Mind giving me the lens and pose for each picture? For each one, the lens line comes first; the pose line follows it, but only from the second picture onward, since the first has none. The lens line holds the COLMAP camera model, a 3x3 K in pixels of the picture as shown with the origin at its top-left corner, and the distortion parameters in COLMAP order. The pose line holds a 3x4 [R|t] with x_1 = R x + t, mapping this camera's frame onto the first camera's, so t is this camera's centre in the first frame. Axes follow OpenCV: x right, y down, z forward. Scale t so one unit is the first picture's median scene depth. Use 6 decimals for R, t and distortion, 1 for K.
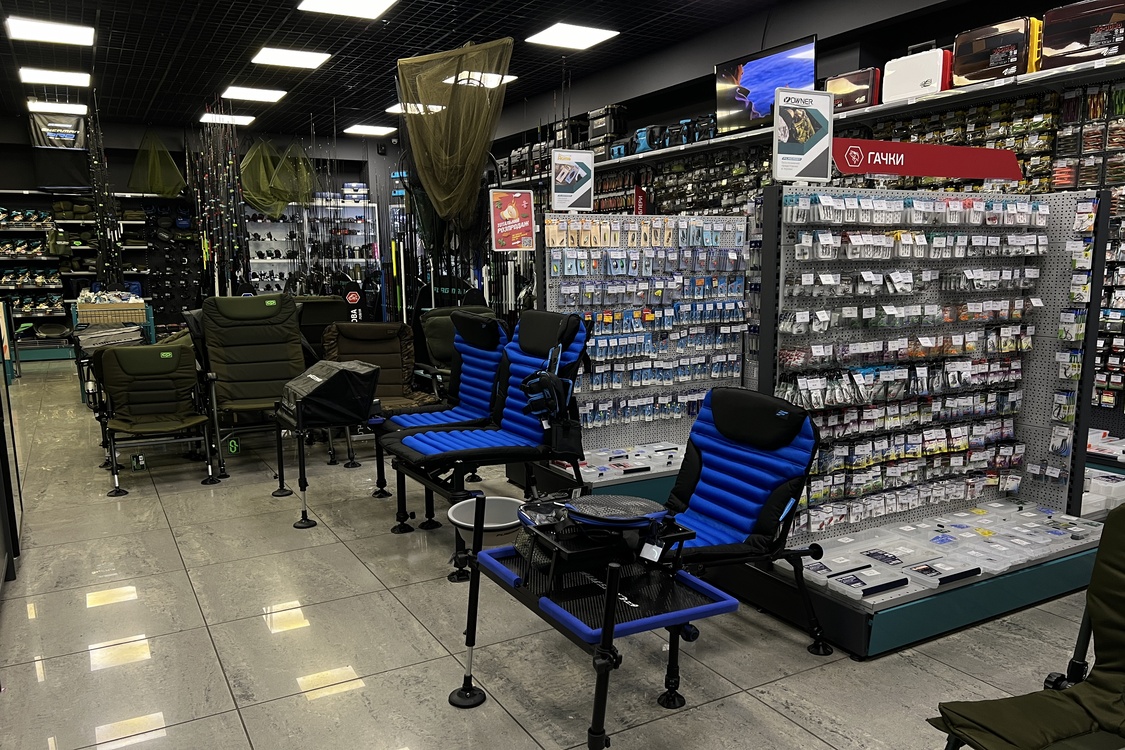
lens RADIAL K [[854.1, 0, 563.7], [0, 854.1, 375.4], [0, 0, 1]] dist [-0.000081, -0.002599]
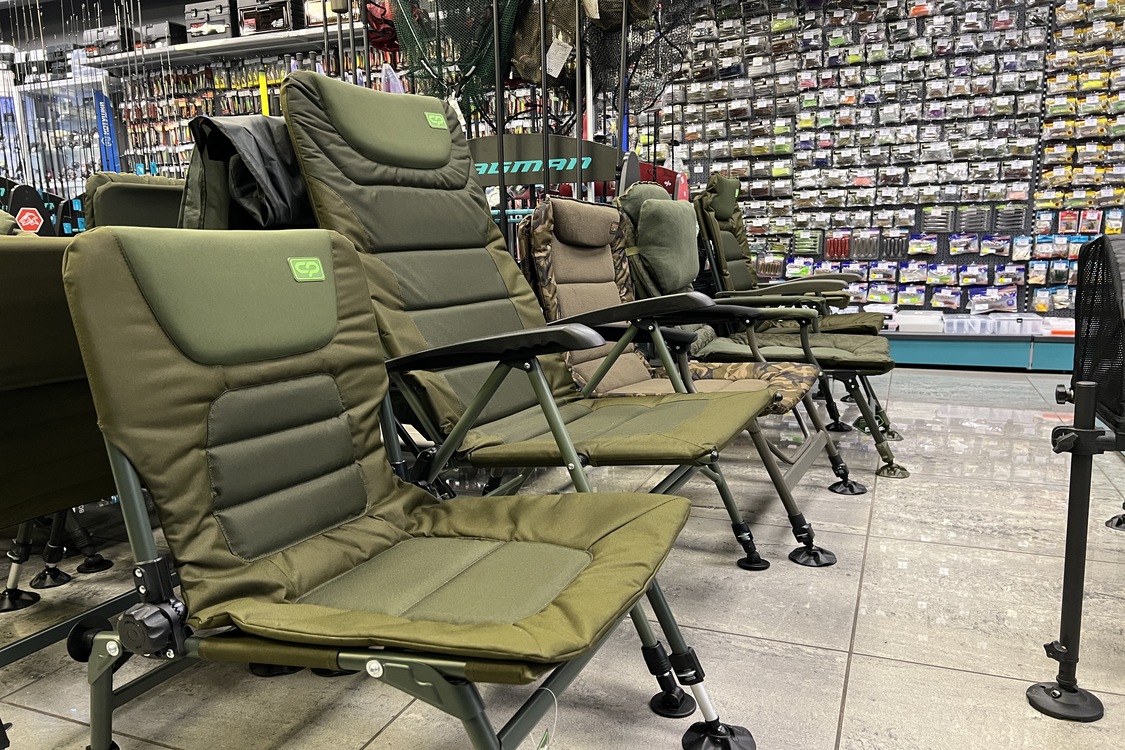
lens RADIAL K [[854.1, 0, 562.2], [0, 854.1, 378.6], [0, 0, 1]] dist [-0.000081, -0.002599]
pose [[0.779164, -0.108213, 0.617409, -0.544104], [0.102157, 0.993739, 0.045252, 0.002101], [-0.618440, 0.027814, 0.785340, 0.758438]]
